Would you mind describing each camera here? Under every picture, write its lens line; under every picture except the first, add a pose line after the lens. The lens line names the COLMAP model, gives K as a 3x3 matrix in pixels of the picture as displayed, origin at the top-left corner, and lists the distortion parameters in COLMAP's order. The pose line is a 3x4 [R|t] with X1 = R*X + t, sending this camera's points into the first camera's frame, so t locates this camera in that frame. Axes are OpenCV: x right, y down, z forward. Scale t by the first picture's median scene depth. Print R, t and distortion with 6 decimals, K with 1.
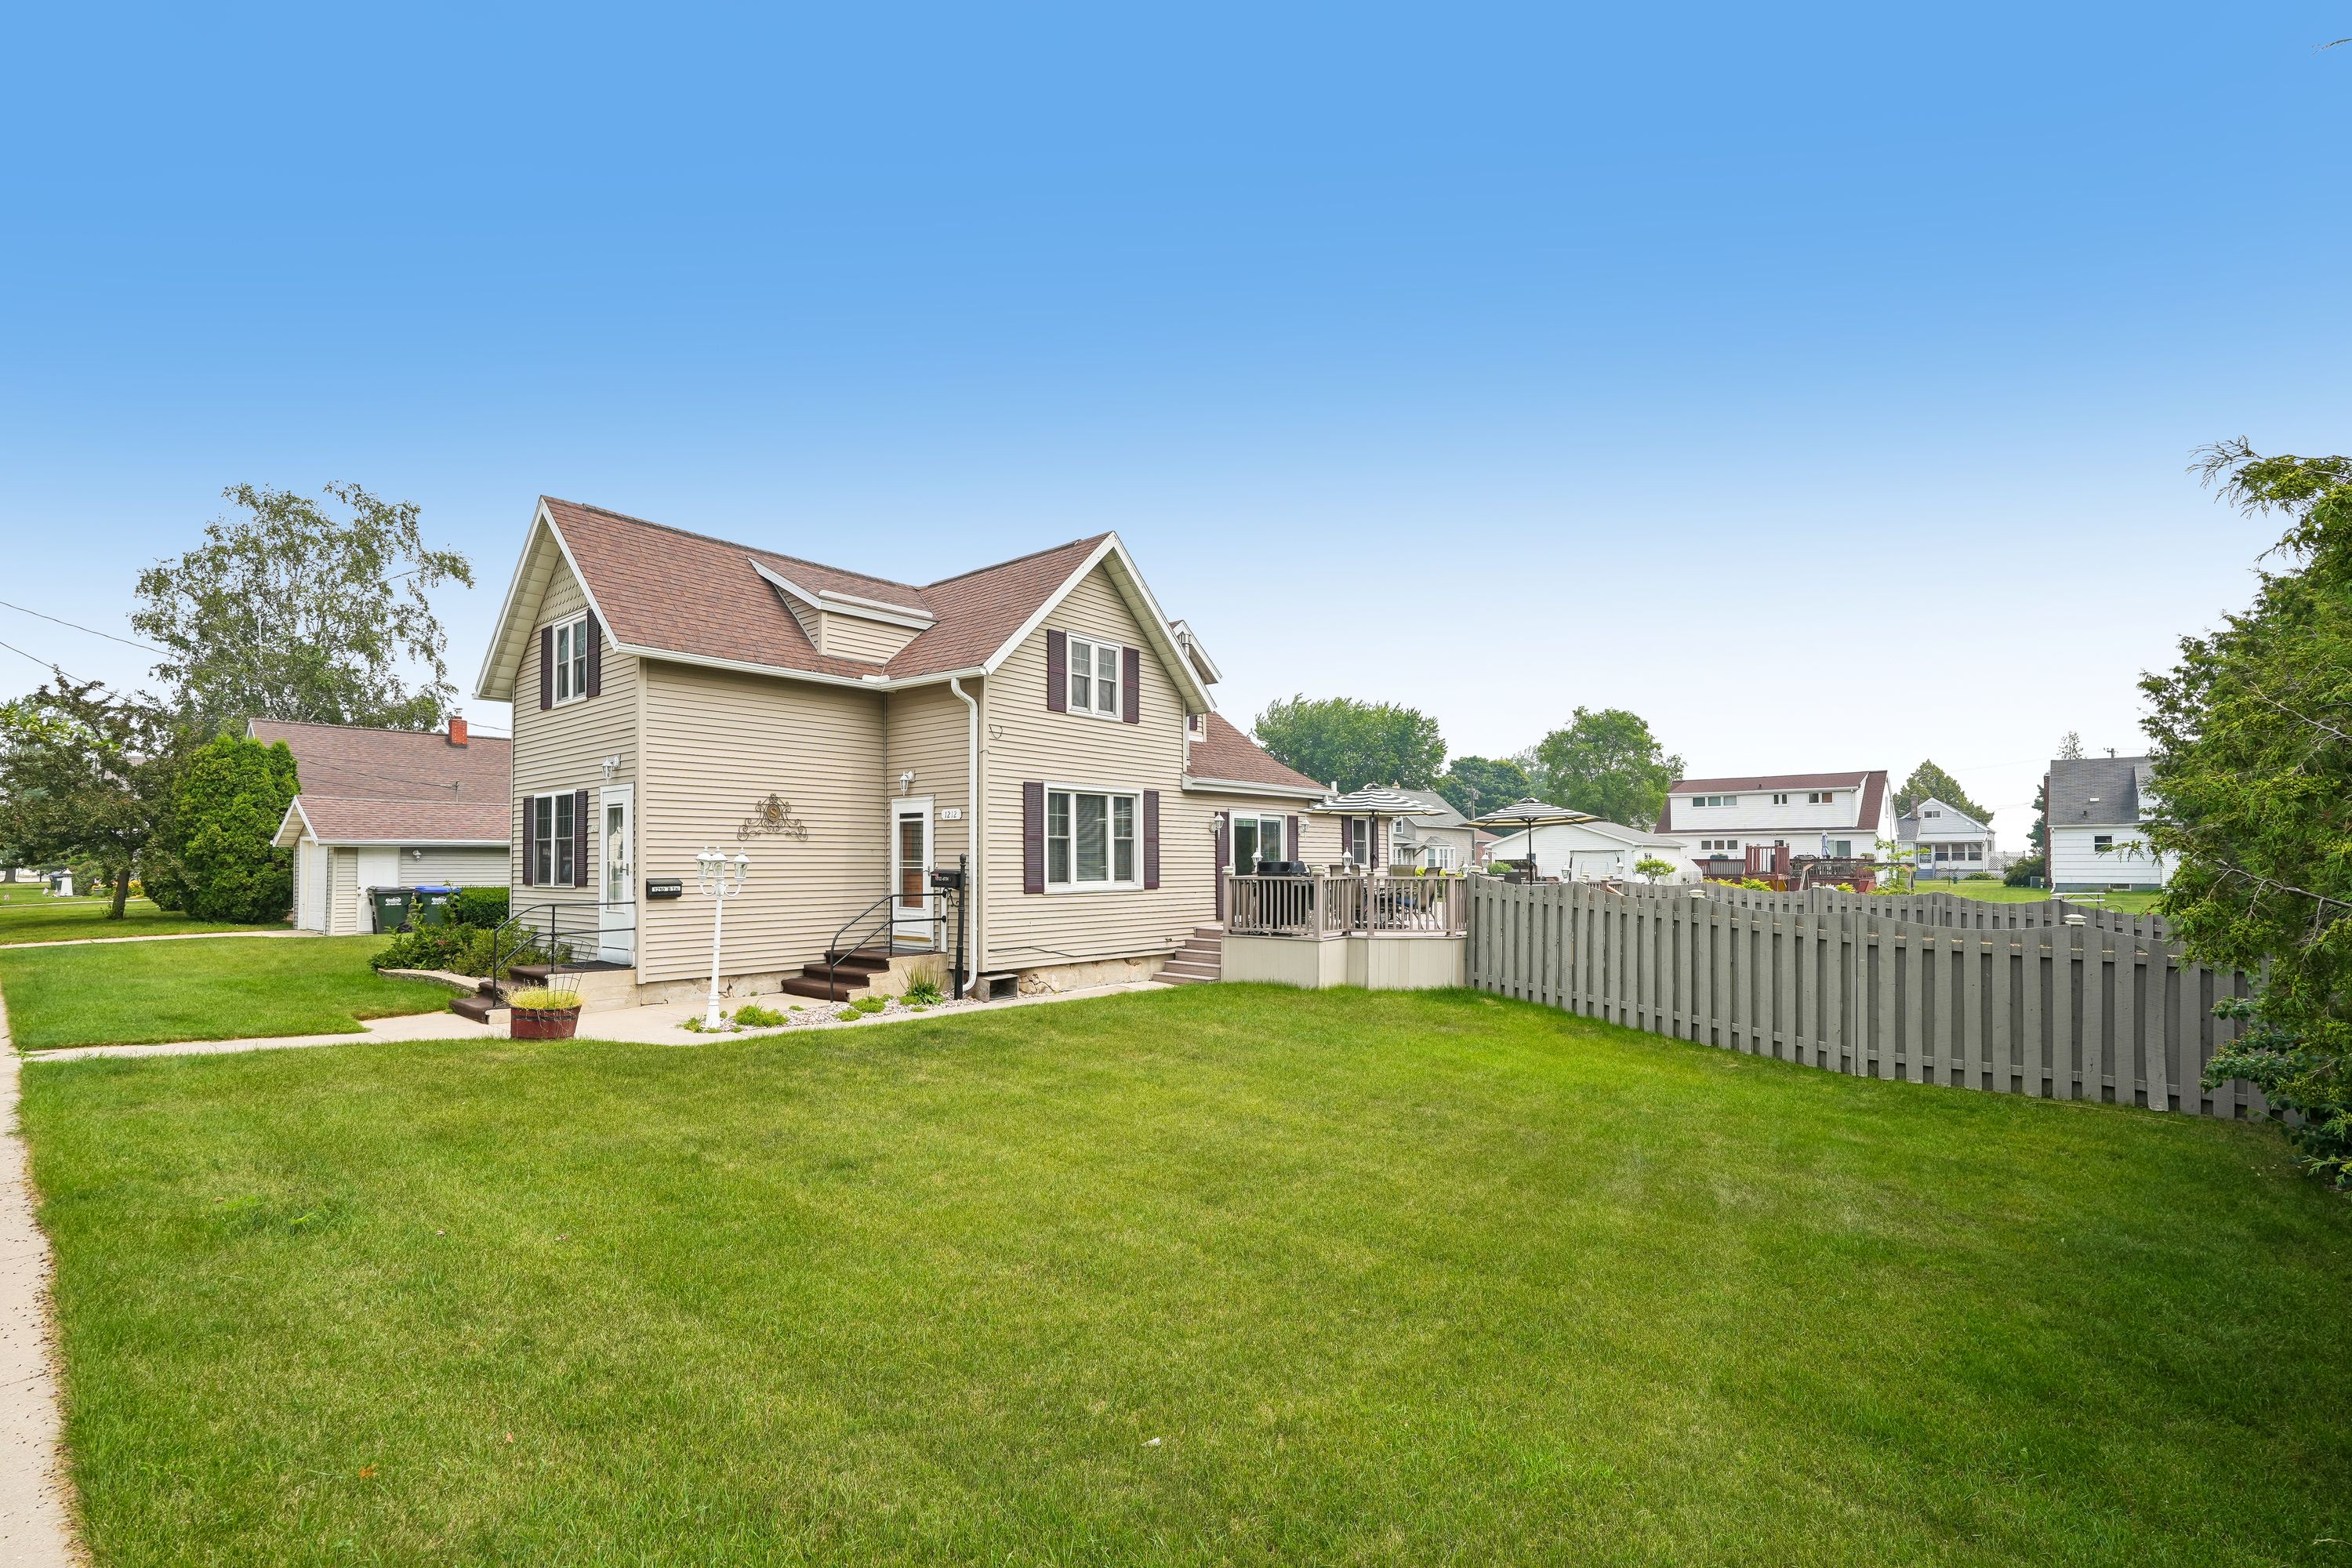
lens RADIAL K [[1057.8, 0, 1163.0], [0, 1057.8, 864.3], [0, 0, 1]] dist [-0.015325, -0.000963]
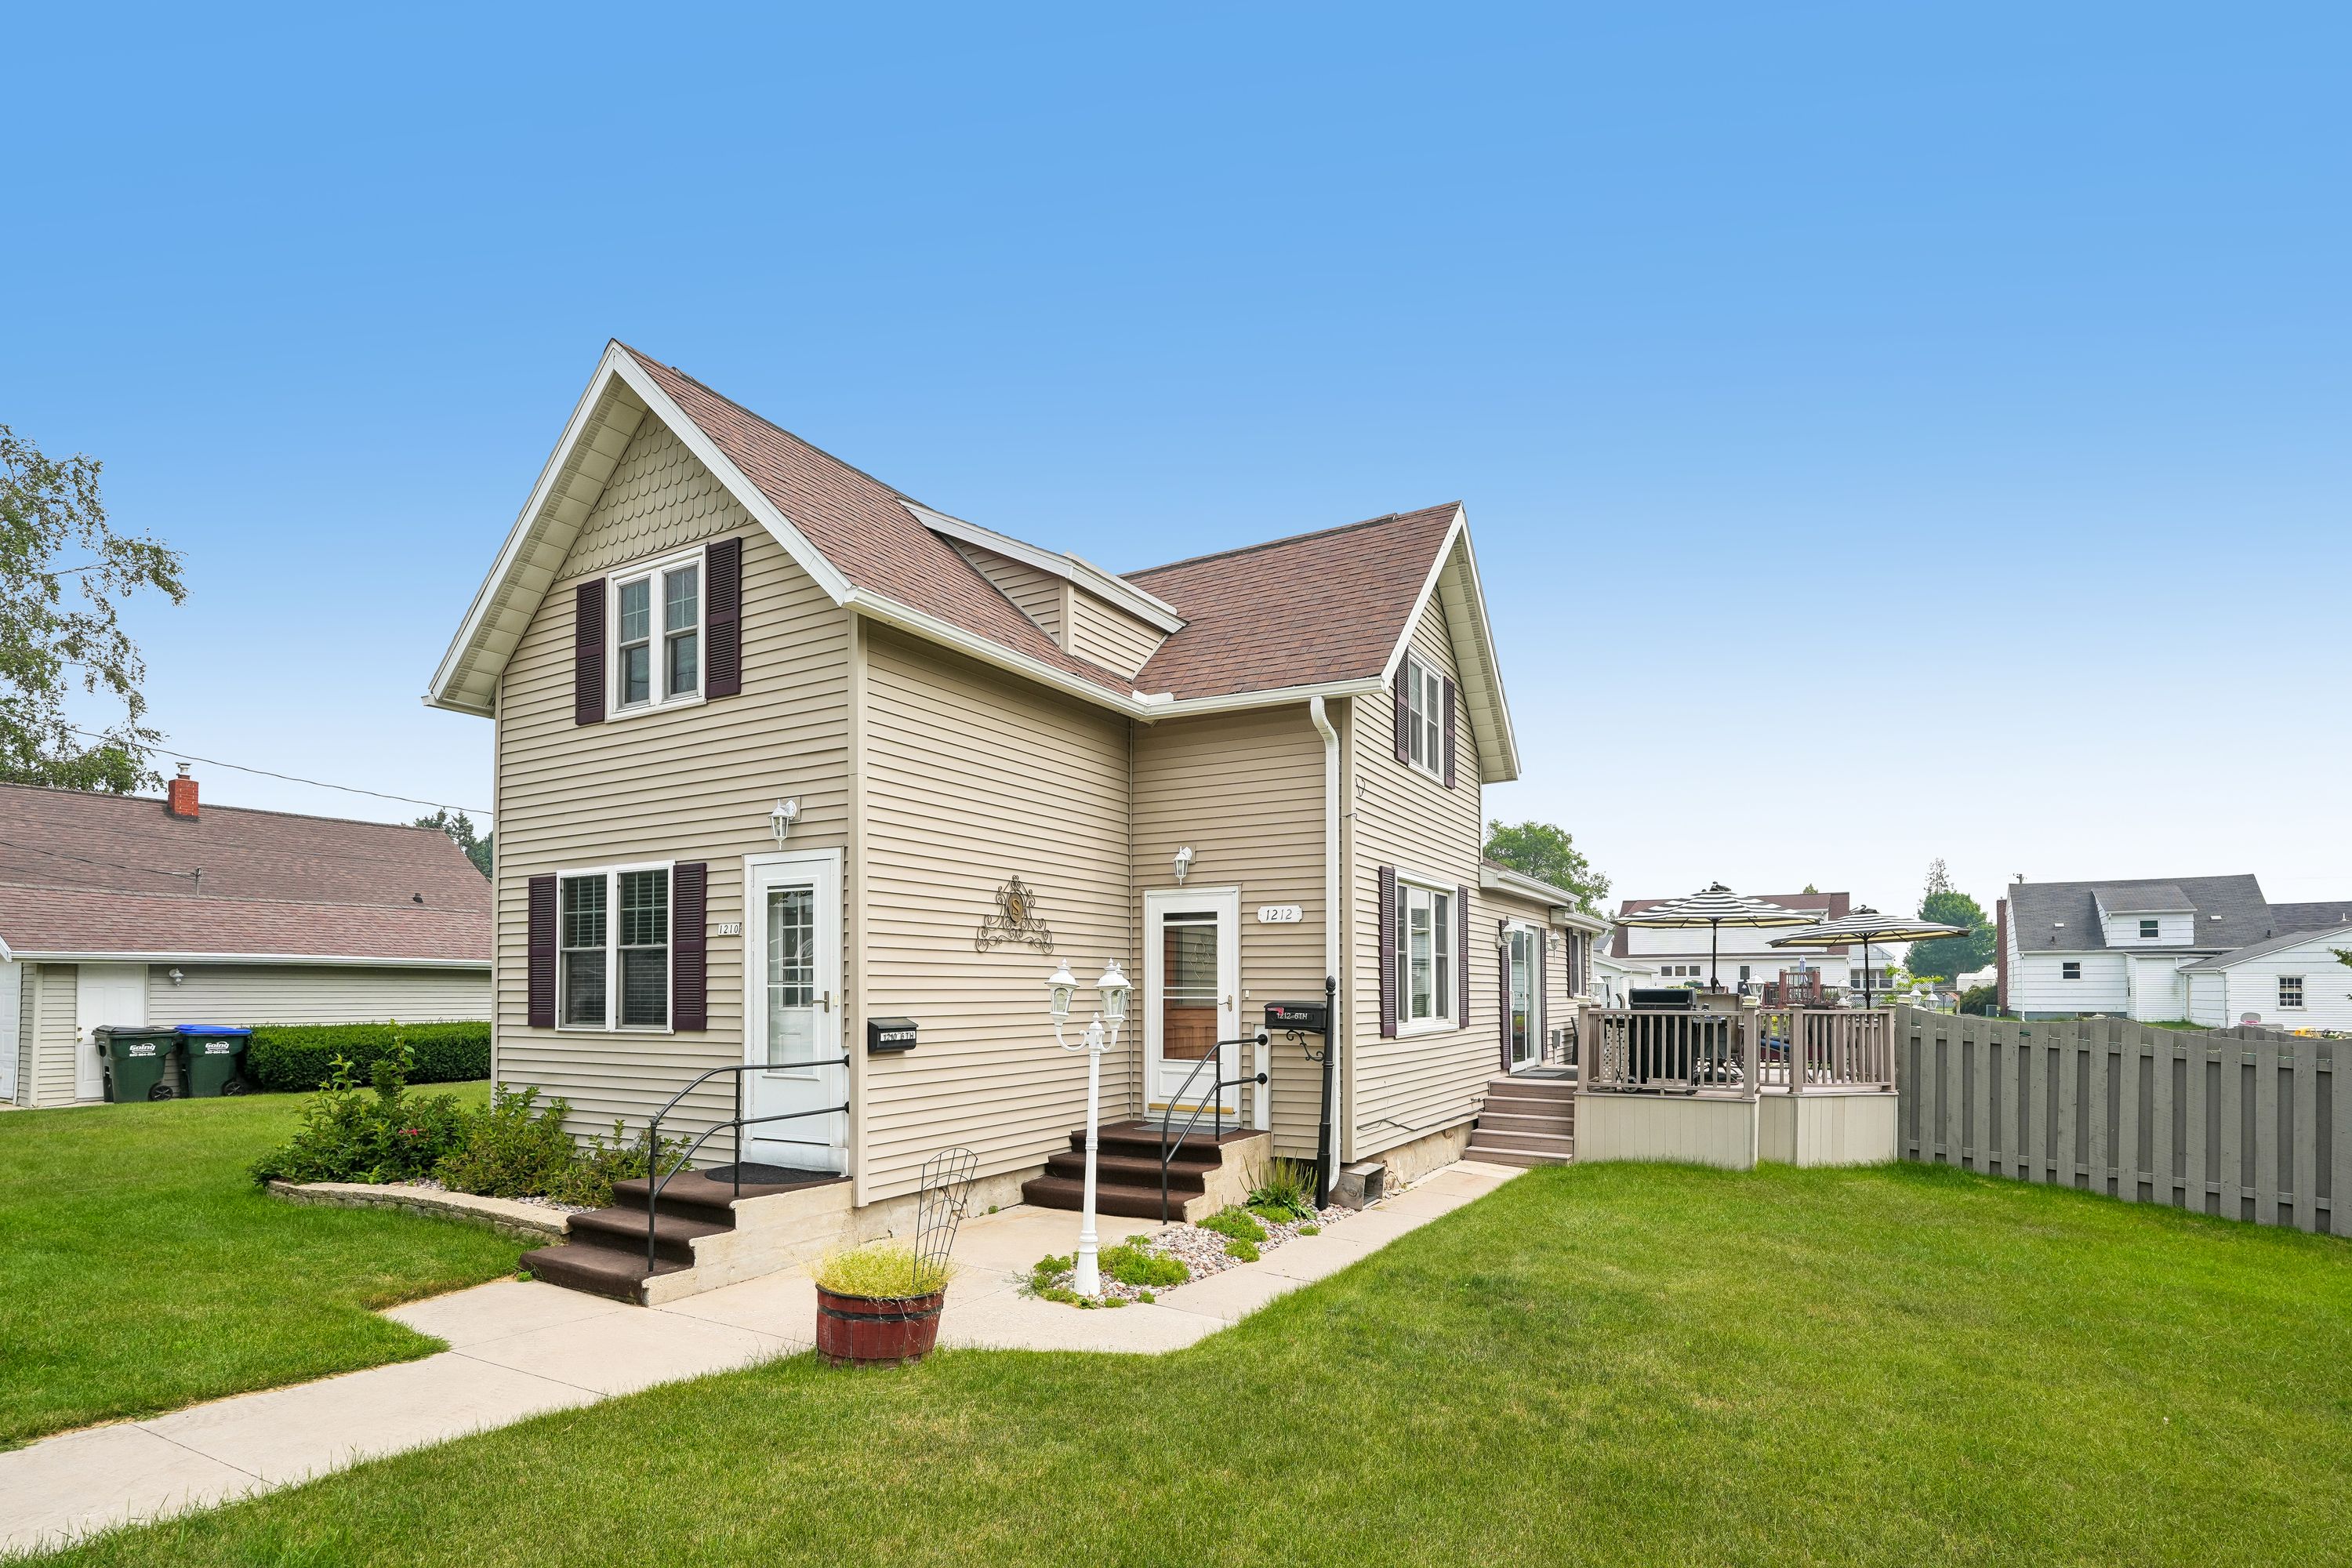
lens RADIAL K [[1162.4, 0, 1136.6], [0, 1162.4, 995.3], [0, 0, 1]] dist [-0.010477, 0.001199]
pose [[0.984967, 0.000324, 0.172743, -0.381372], [-0.000954, 0.999993, 0.003562, -0.000985], [-0.172741, -0.003673, 0.984960, 0.304636]]
